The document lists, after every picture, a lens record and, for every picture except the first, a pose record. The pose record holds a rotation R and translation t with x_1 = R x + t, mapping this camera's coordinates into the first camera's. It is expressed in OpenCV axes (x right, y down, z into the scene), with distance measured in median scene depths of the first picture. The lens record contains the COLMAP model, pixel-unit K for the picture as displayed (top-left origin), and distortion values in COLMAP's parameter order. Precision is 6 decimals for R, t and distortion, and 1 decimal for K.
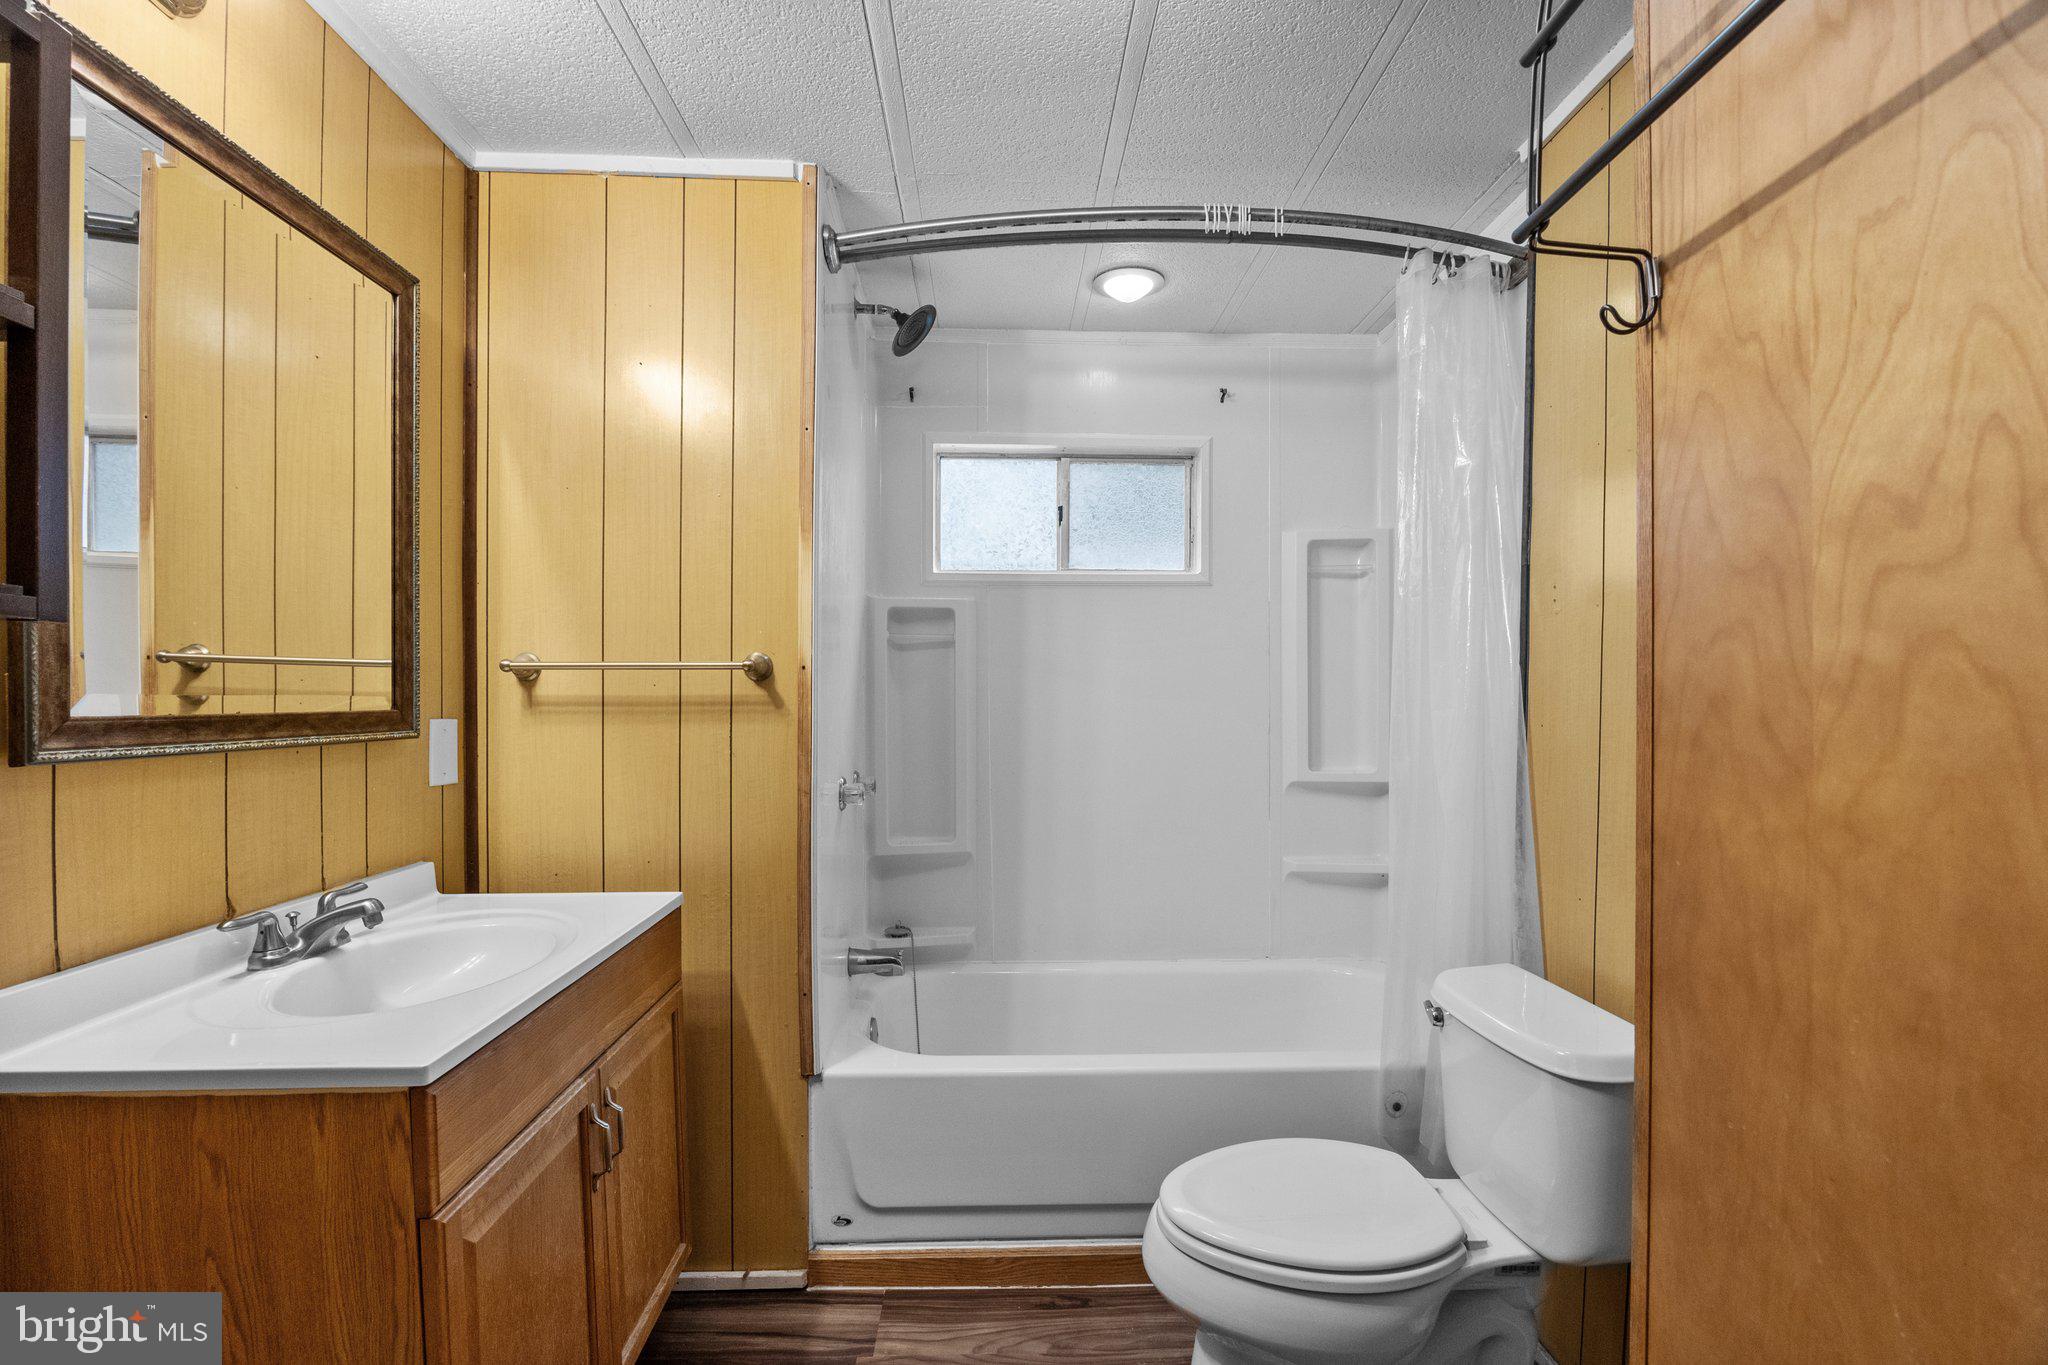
lens RADIAL K [[902.8, 0, 1028.5], [0, 902.8, 697.8], [0, 0, 1]] dist [-0.024990, 0.002607]
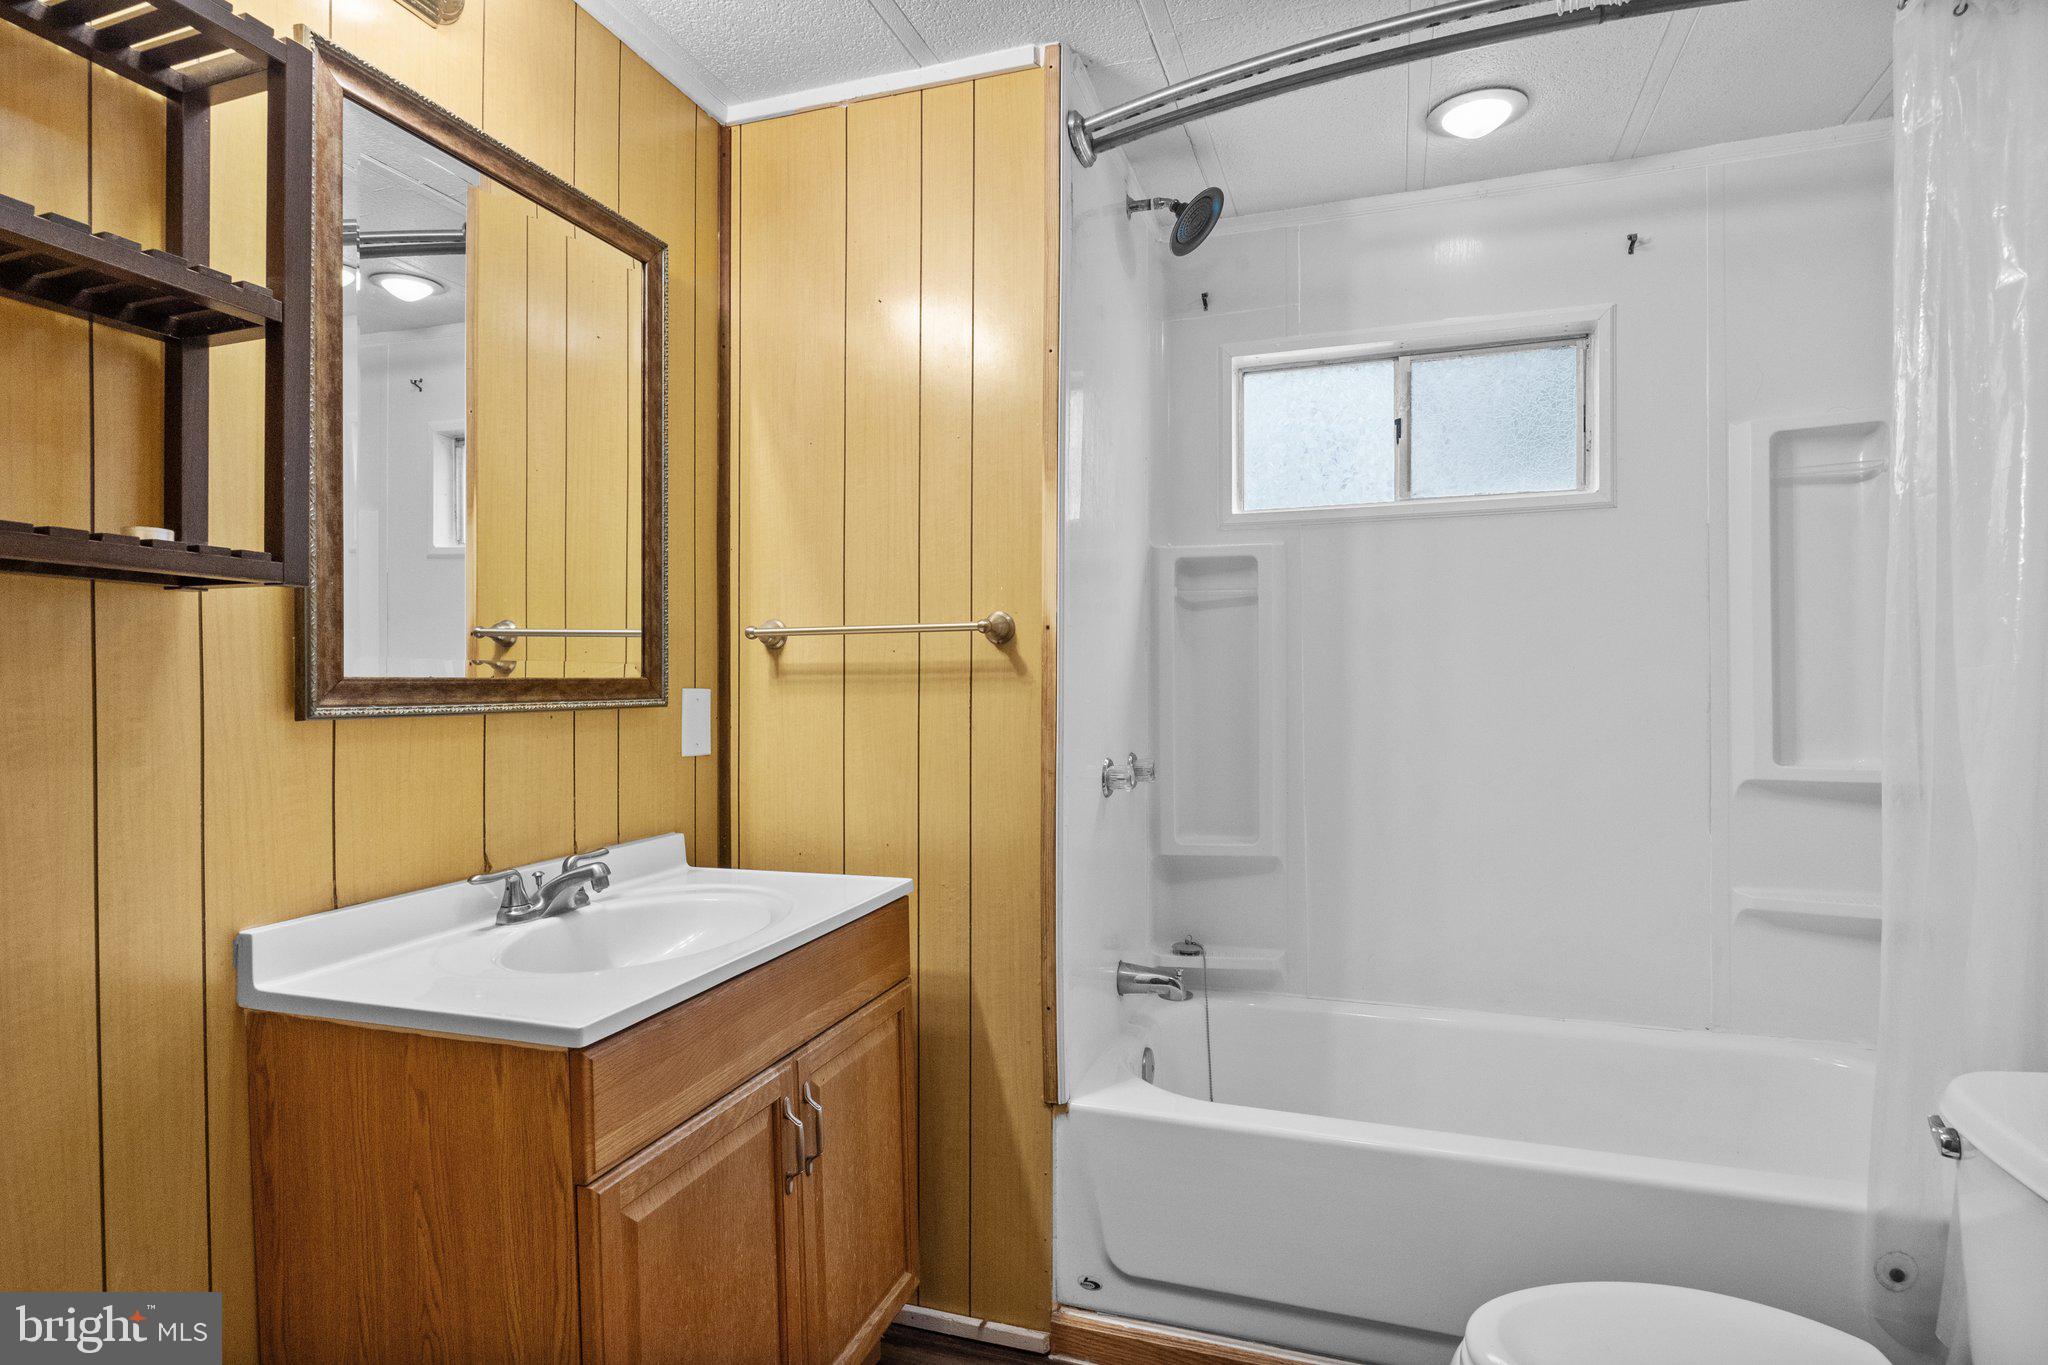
lens RADIAL K [[1059.2, 0, 1020.7], [0, 1059.2, 673.4], [0, 0, 1]] dist [-0.017684, 0.002334]
pose [[0.928916, -0.010163, -0.370152, 0.101204], [0.007199, 0.999930, -0.009387, 0.019876], [0.370221, 0.006055, 0.928924, 0.051826]]
